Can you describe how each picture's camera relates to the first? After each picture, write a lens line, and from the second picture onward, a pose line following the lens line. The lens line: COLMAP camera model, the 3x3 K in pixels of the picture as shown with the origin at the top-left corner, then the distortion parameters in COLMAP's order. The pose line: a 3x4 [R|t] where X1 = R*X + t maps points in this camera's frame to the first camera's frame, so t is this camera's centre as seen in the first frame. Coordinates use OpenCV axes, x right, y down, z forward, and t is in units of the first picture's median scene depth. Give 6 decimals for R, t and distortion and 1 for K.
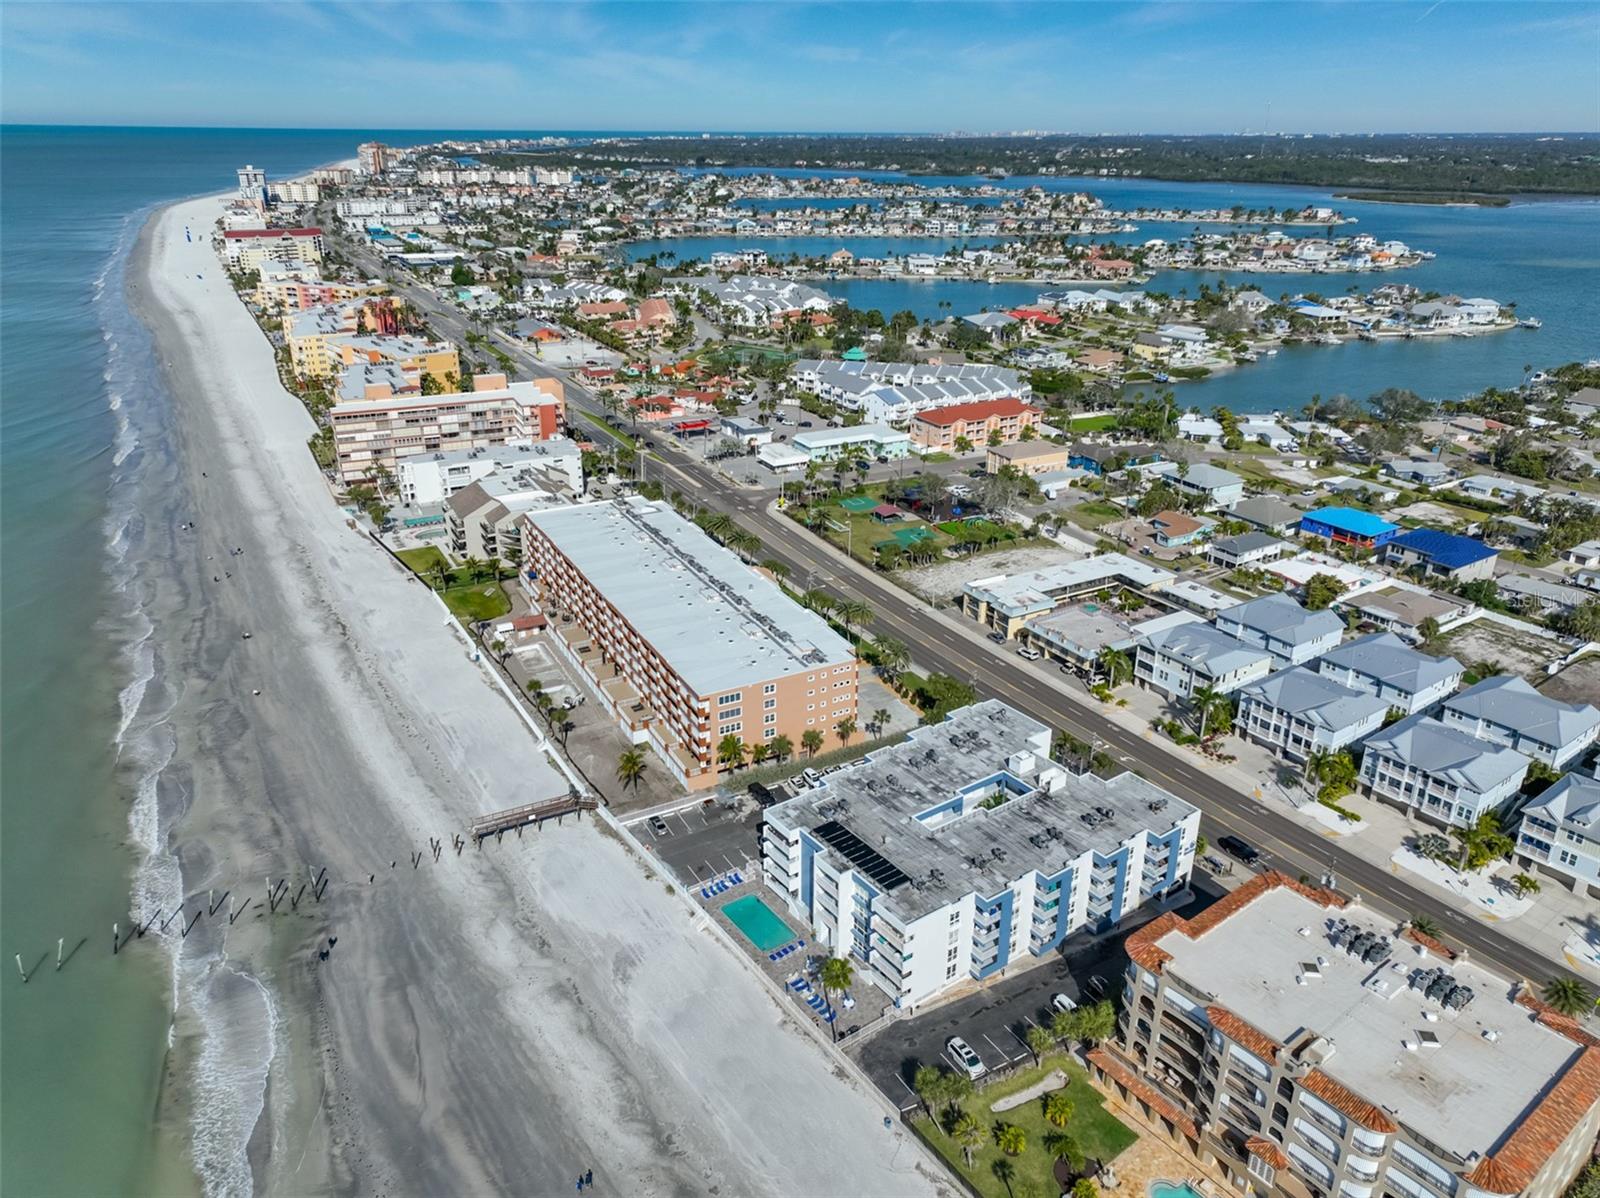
lens RADIAL K [[1119.3, 0, 806.2], [0, 1119.3, 593.6], [0, 0, 1]] dist [0.002392, 0.013652]
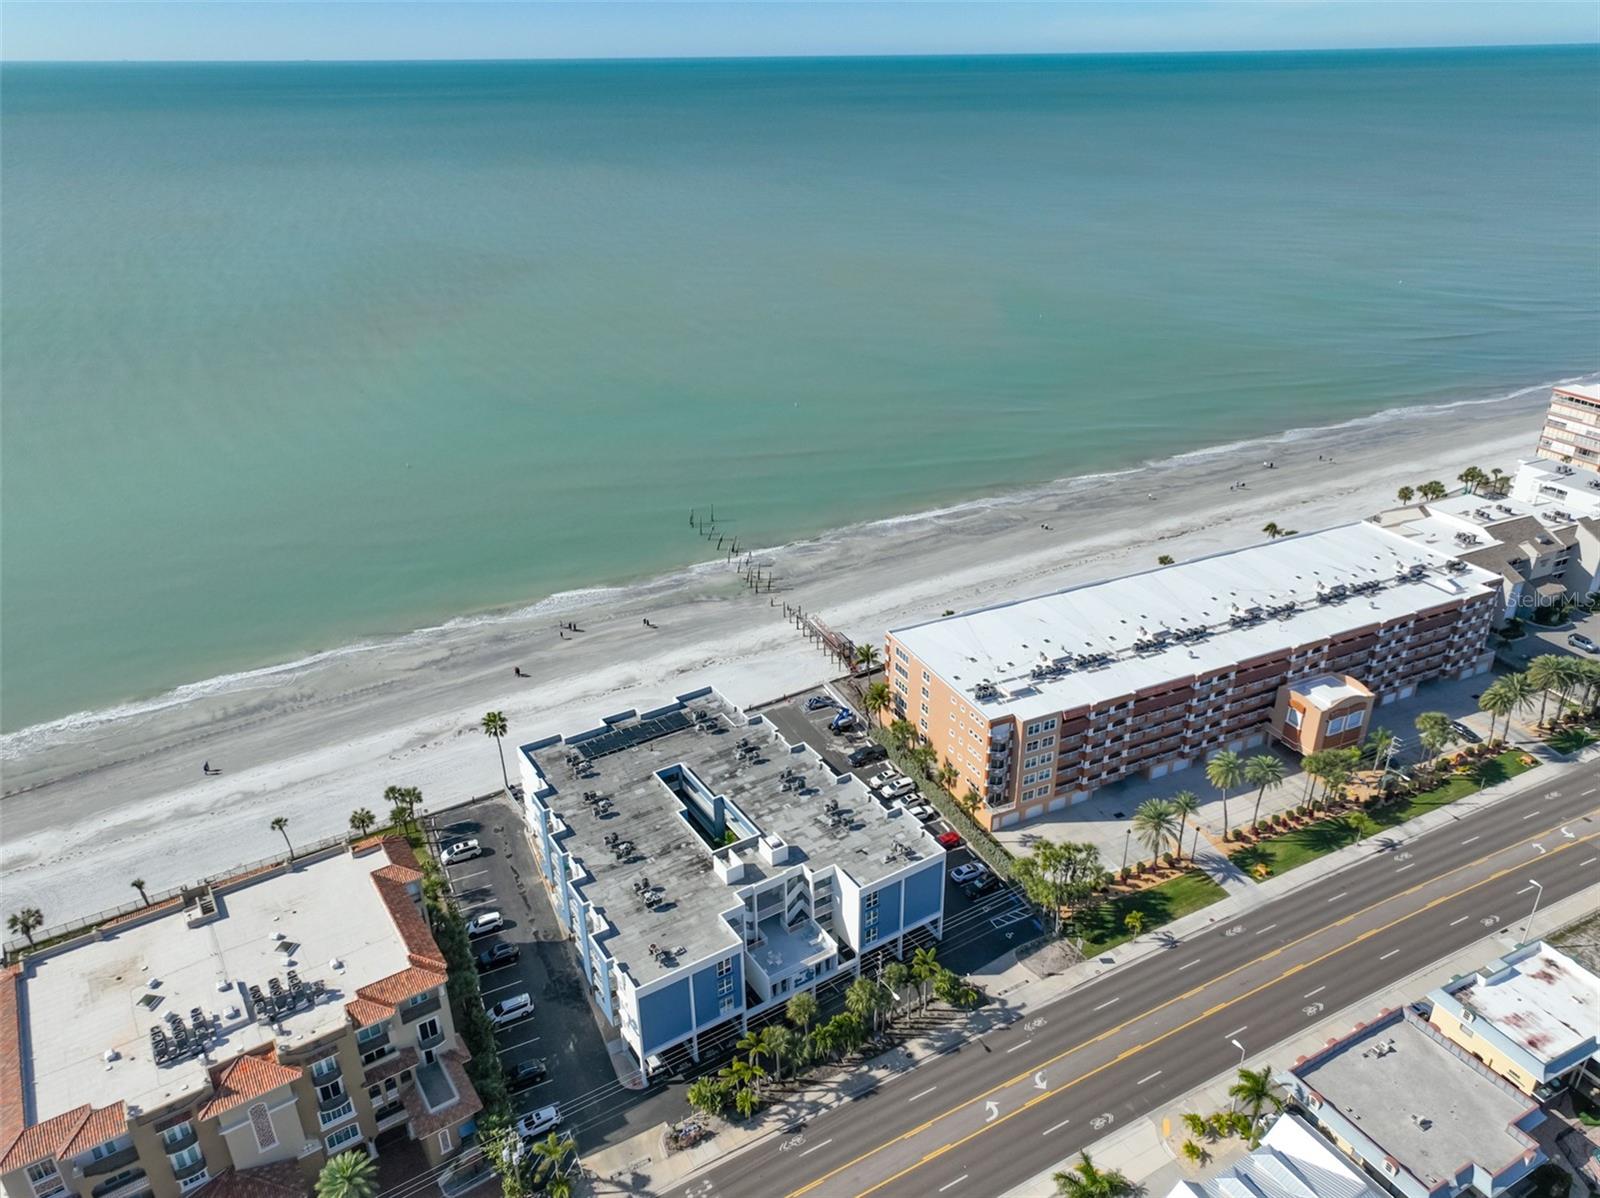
lens RADIAL K [[1115.7, 0, 805.3], [0, 1115.7, 598.7], [0, 0, 1]] dist [0.011823, -0.002447]
pose [[-0.060748, 0.433645, -0.899034, 0.446878], [-0.373867, 0.825244, 0.423315, -0.184003], [0.925491, 0.361835, 0.111994, 0.467061]]
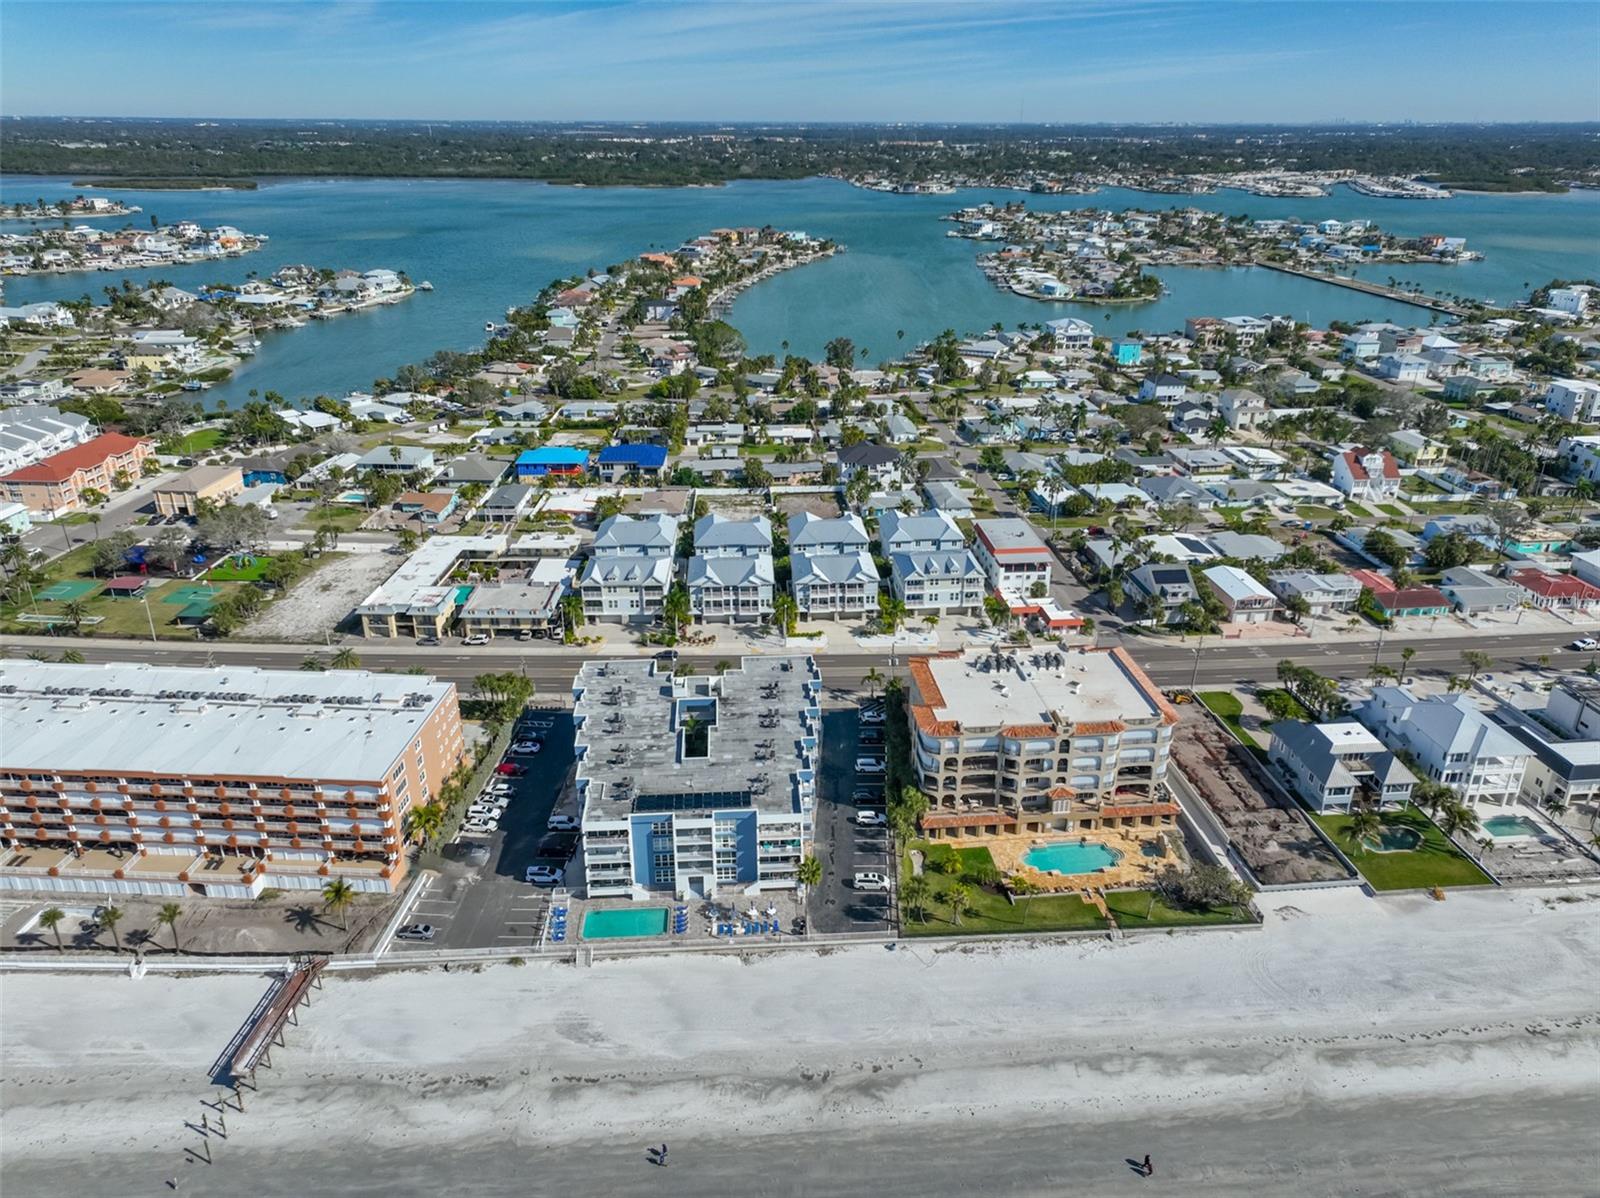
lens RADIAL K [[1115.7, 0, 805.3], [0, 1115.7, 598.7], [0, 0, 1]] dist [0.011823, -0.002447]
pose [[0.526418, -0.337824, 0.780230, -0.316393], [0.324951, 0.927947, 0.182540, -0.051848], [-0.785678, 0.157444, 0.598265, 0.115162]]
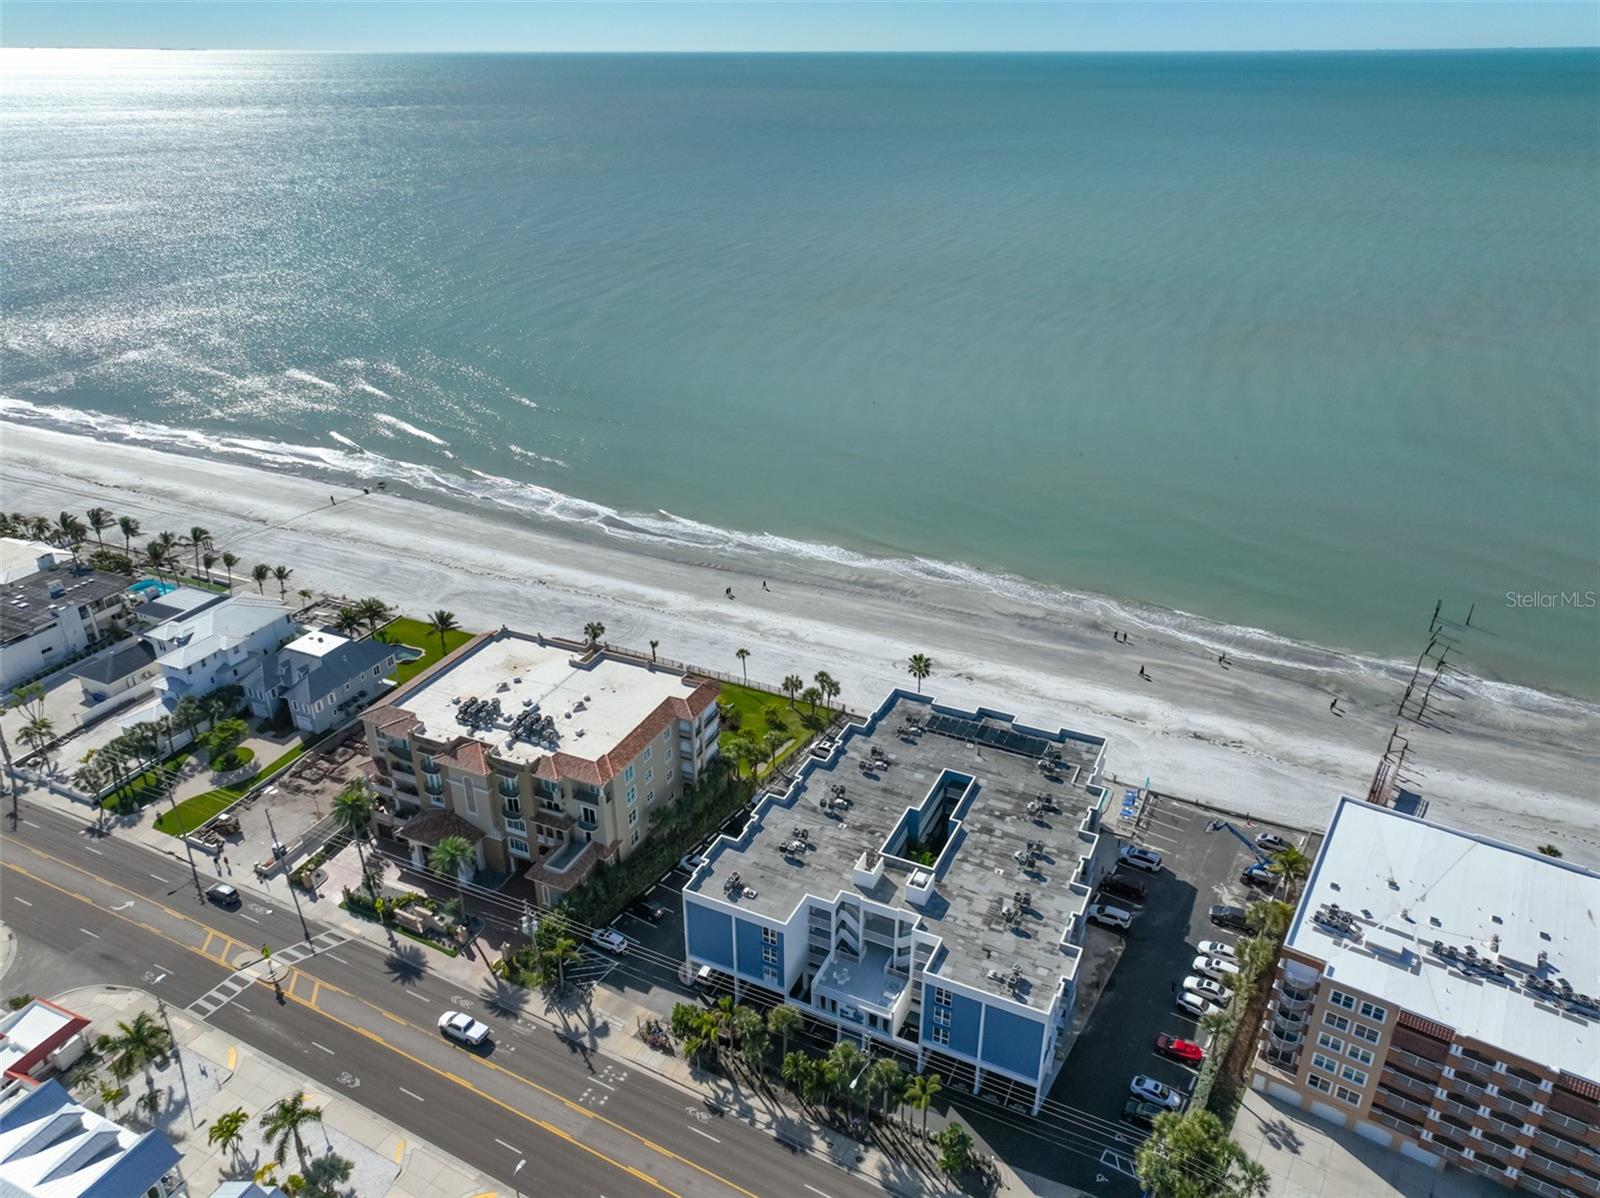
lens RADIAL K [[1119.3, 0, 806.2], [0, 1119.3, 593.6], [0, 0, 1]] dist [0.002392, 0.013652]
pose [[-0.879371, 0.204028, -0.430207, 0.286444], [-0.186748, 0.683347, 0.705806, -0.257772], [0.437985, 0.701006, -0.562814, 0.669561]]
